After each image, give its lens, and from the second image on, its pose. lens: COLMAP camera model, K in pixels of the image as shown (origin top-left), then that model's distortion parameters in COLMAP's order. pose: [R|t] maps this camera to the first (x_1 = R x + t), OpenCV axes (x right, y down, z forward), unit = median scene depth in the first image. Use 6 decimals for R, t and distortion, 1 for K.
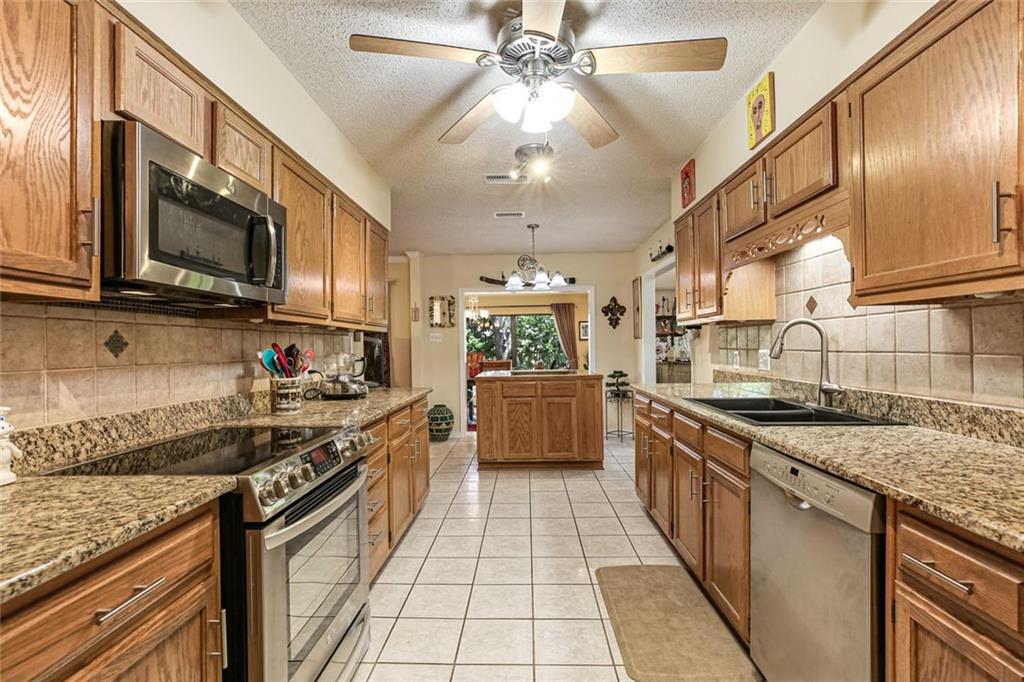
lens RADIAL K [[476.4, 0, 512.5], [0, 476.4, 348.9], [0, 0, 1]] dist [0.001142, 0.000725]
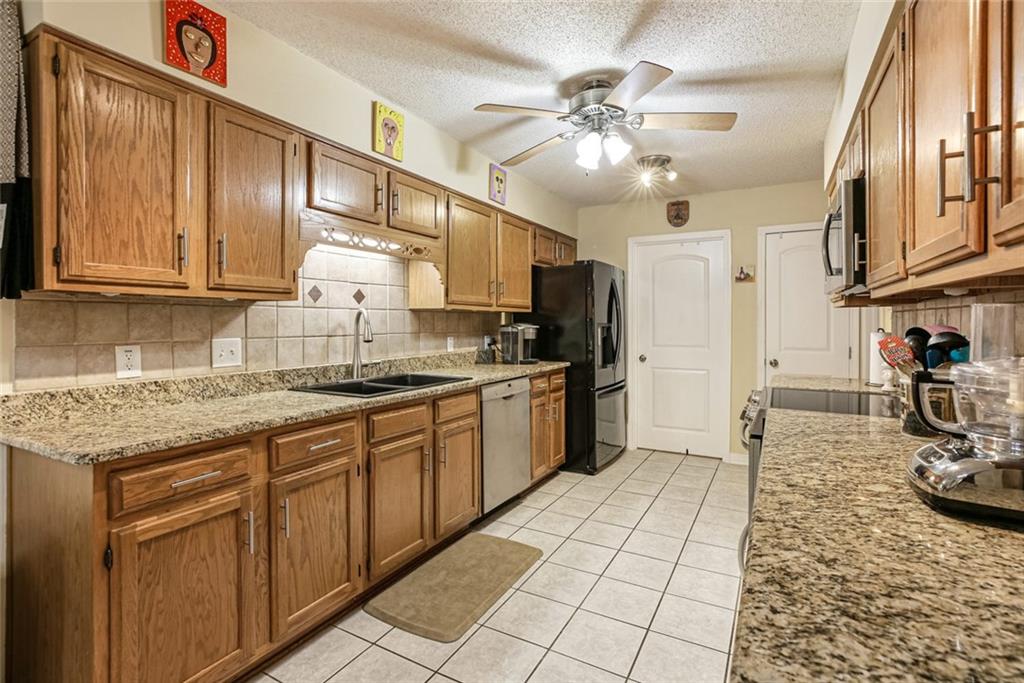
lens RADIAL K [[474.5, 0, 517.2], [0, 474.5, 324.5], [0, 0, 1]] dist [-0.020766, 0.000199]
pose [[-0.890732, 0.008543, 0.454448, -0.341590], [0.013635, 0.999876, 0.007931, -0.032468], [-0.454323, 0.013261, -0.890738, 2.253495]]
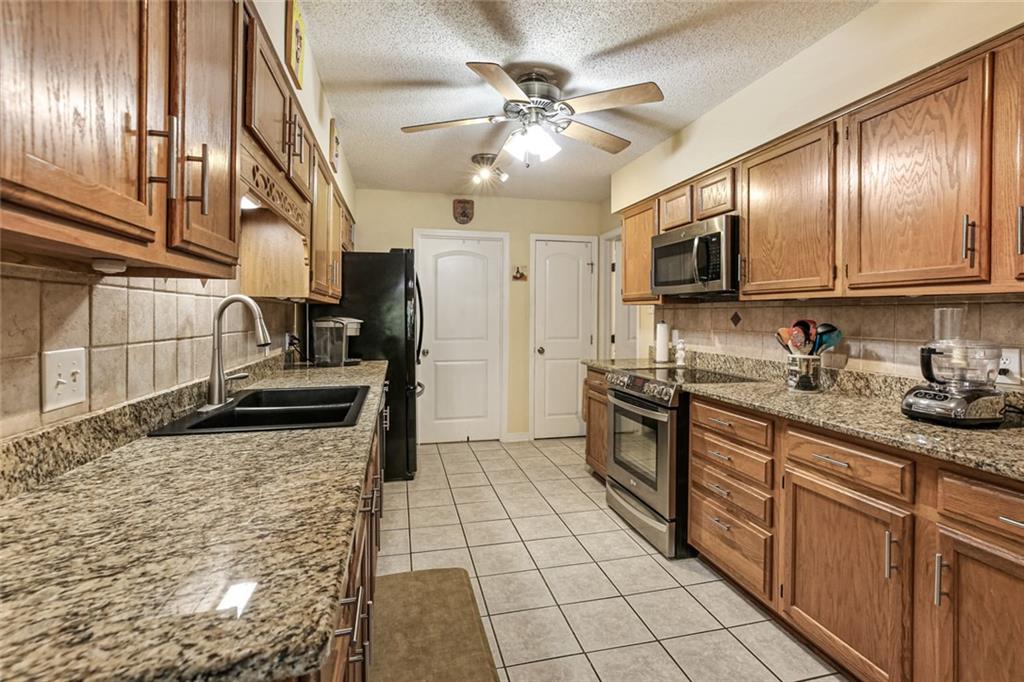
lens RADIAL K [[477.2, 0, 514.2], [0, 477.2, 319.0], [0, 0, 1]] dist [-0.001470, 0.000124]
pose [[-0.963971, 0.009568, -0.265833, 0.450293], [0.004749, 0.999813, 0.018766, -0.043232], [0.265963, 0.016827, -0.963836, 2.243419]]
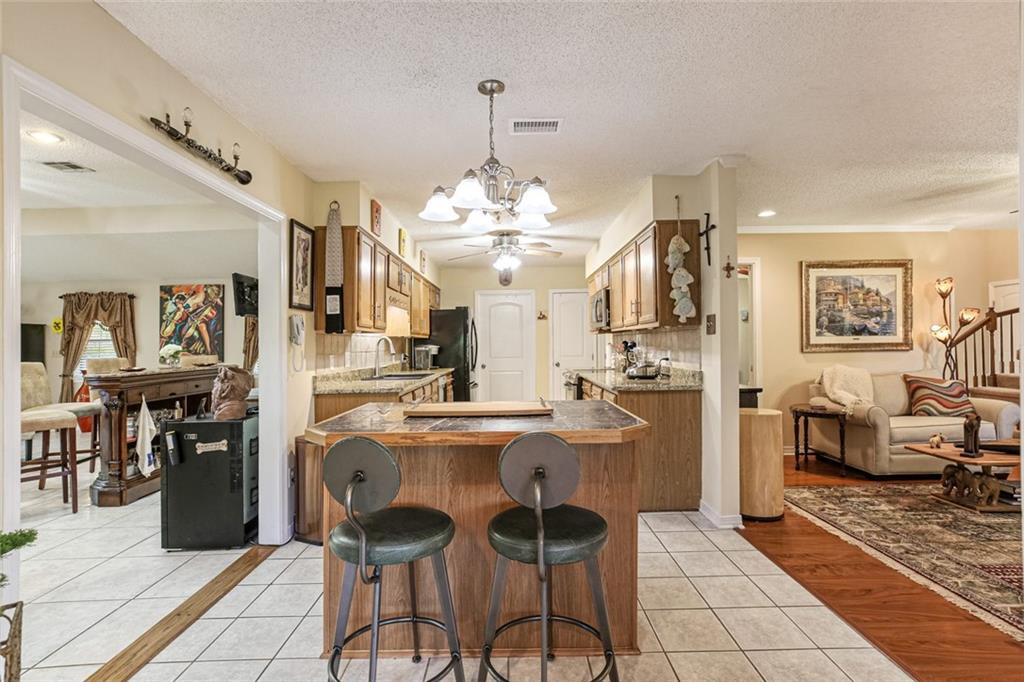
lens RADIAL K [[480.0, 0, 512.0], [0, 480.0, 341.0], [0, 0, 1]] dist [0.000580, 0.000724]
pose [[-0.999007, 0.029269, -0.033597, 0.115759], [0.029287, 0.999571, -0.000023, -0.031163], [0.033582, -0.001006, -0.999435, 3.835778]]
